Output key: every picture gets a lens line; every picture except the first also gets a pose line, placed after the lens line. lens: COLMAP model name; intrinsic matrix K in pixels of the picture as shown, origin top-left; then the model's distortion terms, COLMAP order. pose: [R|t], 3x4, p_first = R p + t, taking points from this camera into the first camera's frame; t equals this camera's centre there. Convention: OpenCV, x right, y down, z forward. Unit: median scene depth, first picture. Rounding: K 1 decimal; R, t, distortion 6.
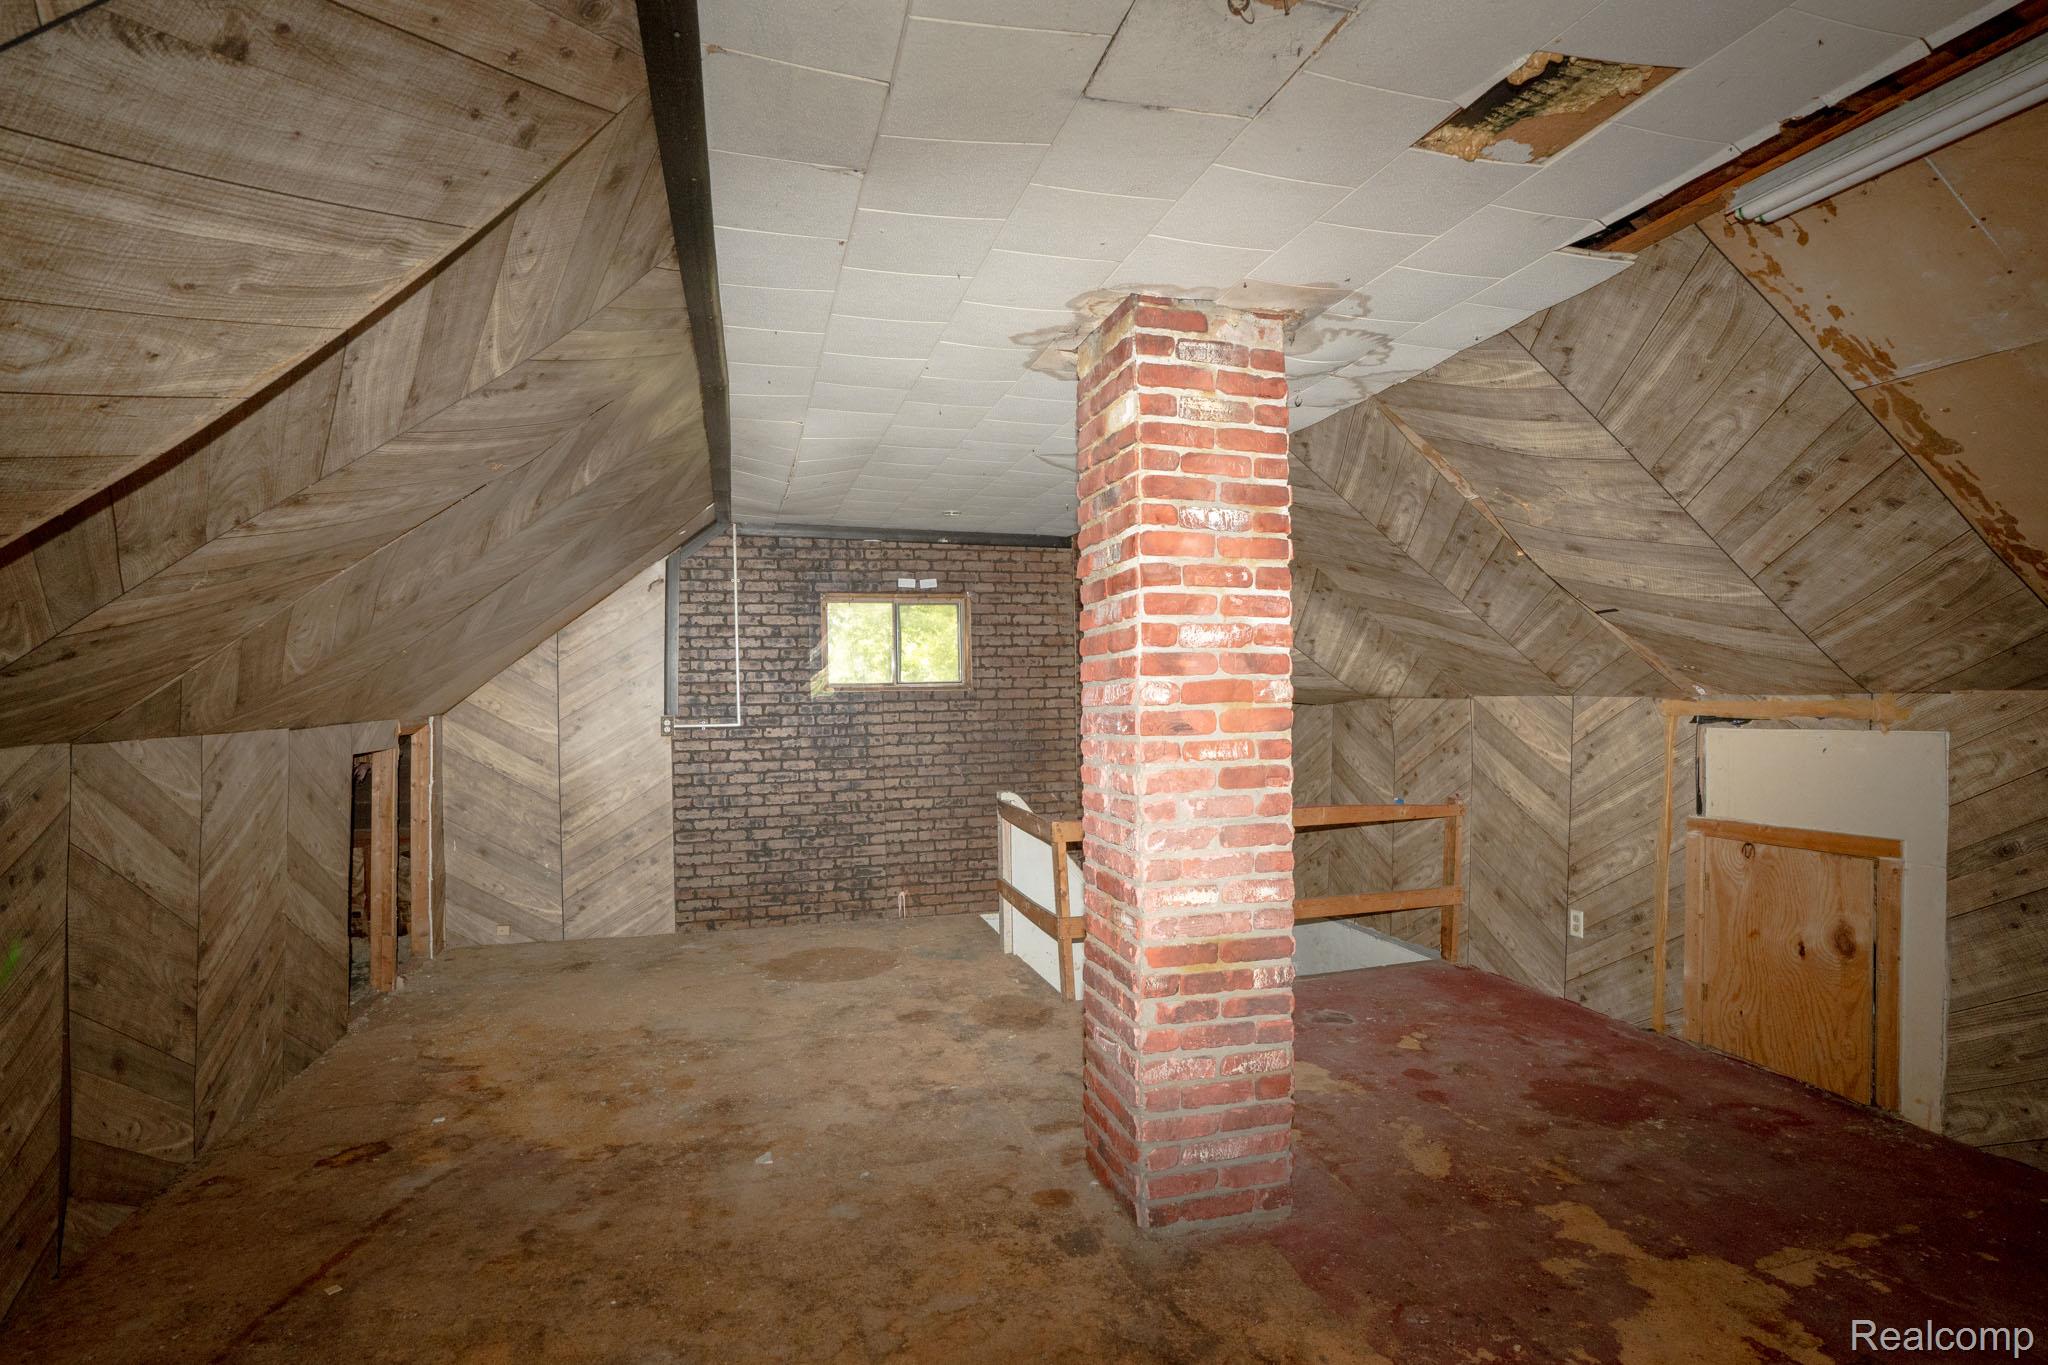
lens RADIAL K [[961.5, 0, 1024.0], [0, 961.5, 682.5], [0, 0, 1]] dist [-0.067726, 0.021421]
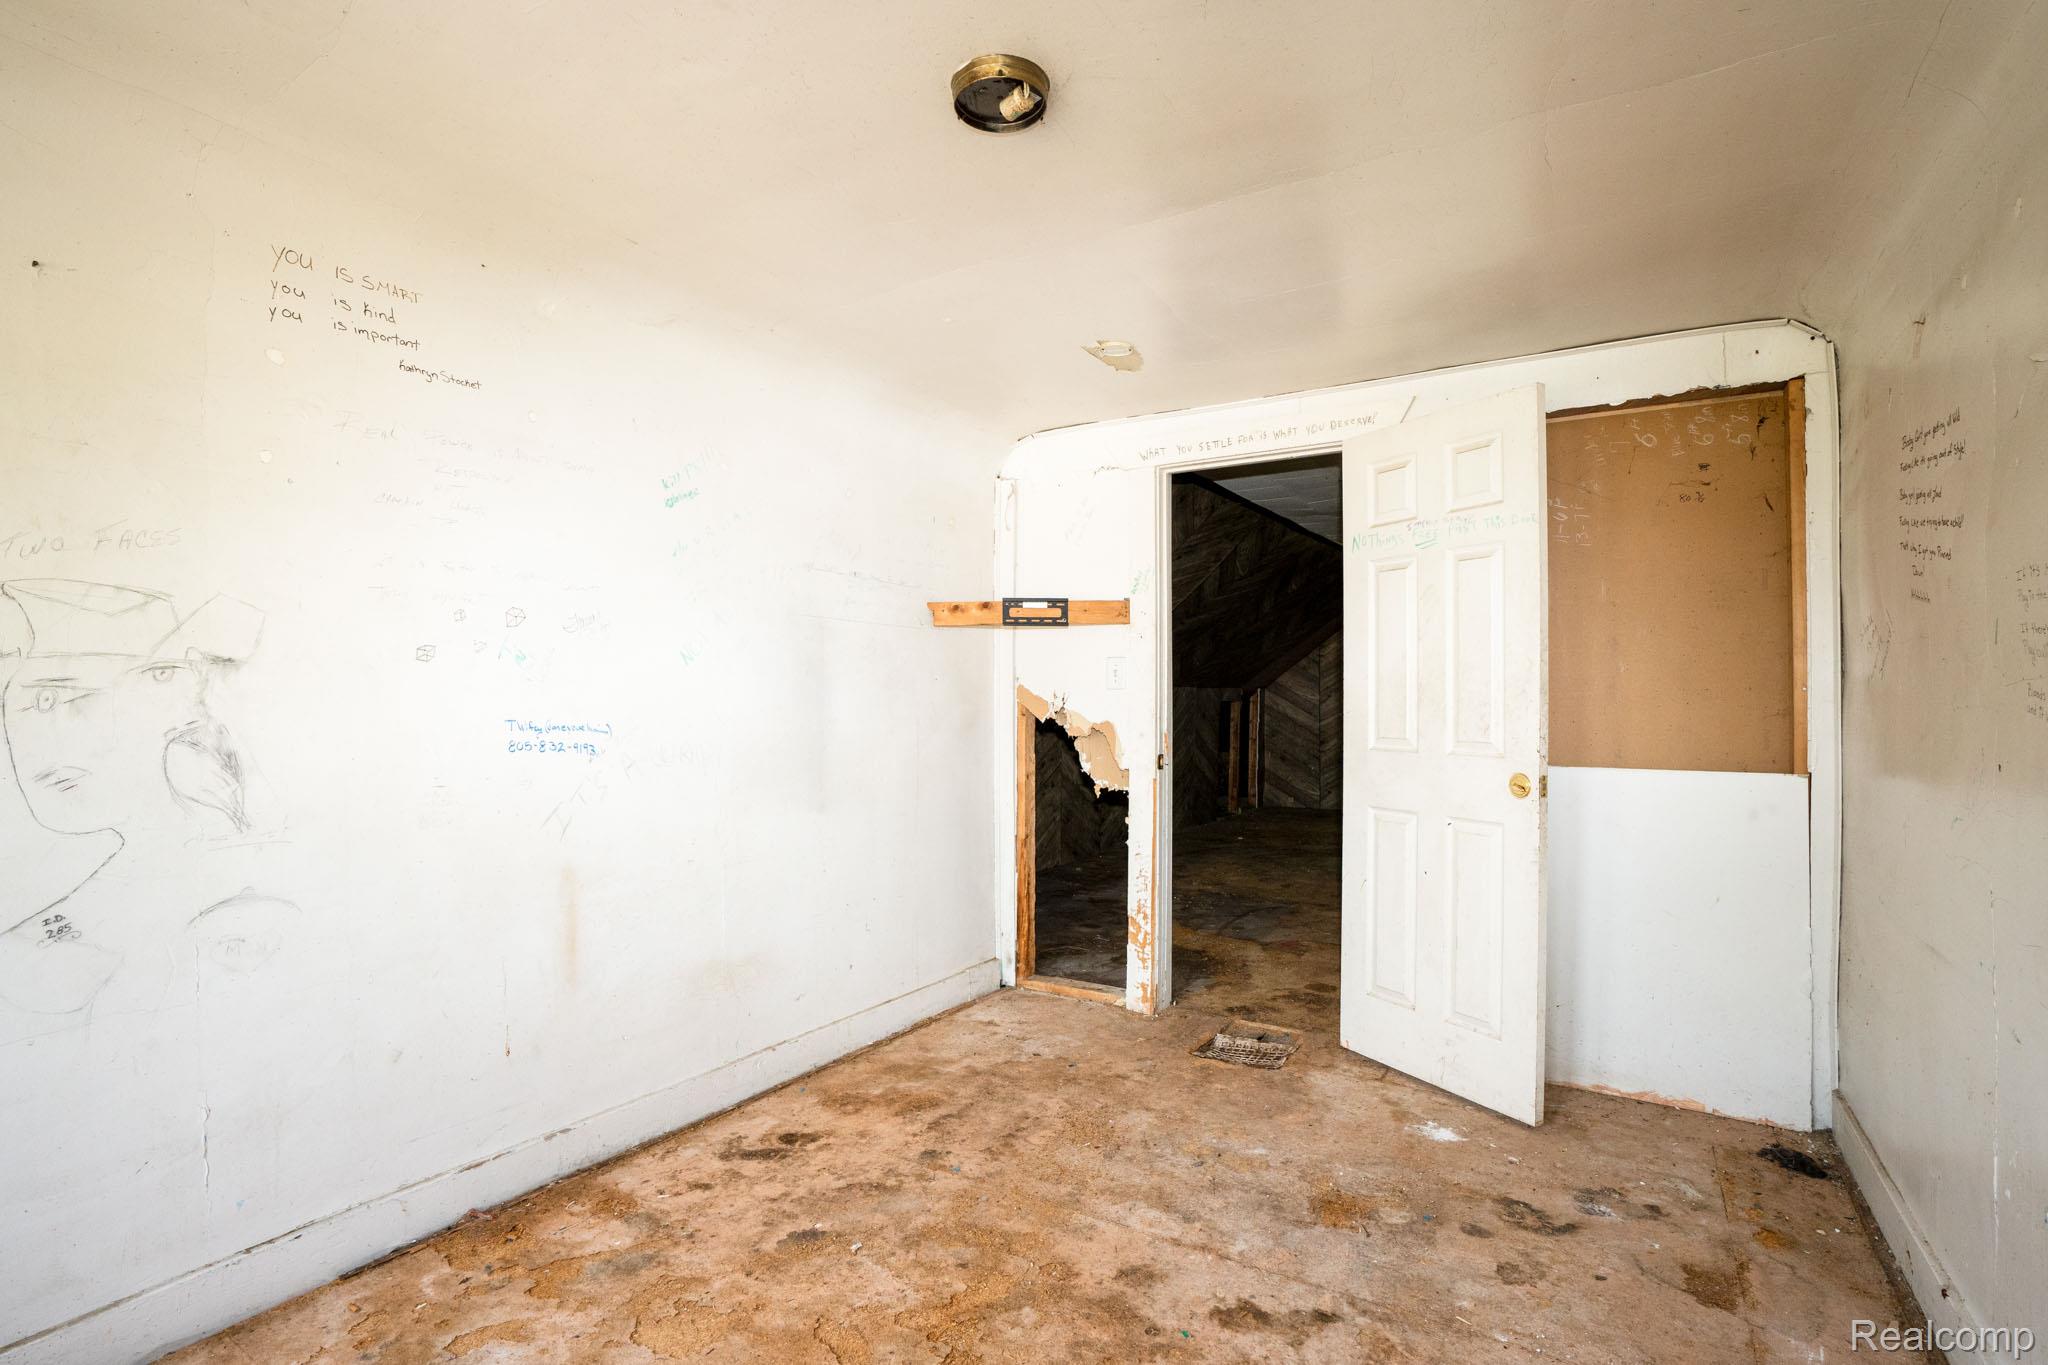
lens RADIAL K [[961.5, 0, 1024.0], [0, 961.5, 682.5], [0, 0, 1]] dist [-0.067726, 0.021421]
pose [[0.646009, 0.004992, -0.763313, 0.589069], [-0.003088, 0.999988, 0.003927, 0.016082], [0.763323, -0.000179, 0.646017, -0.685620]]
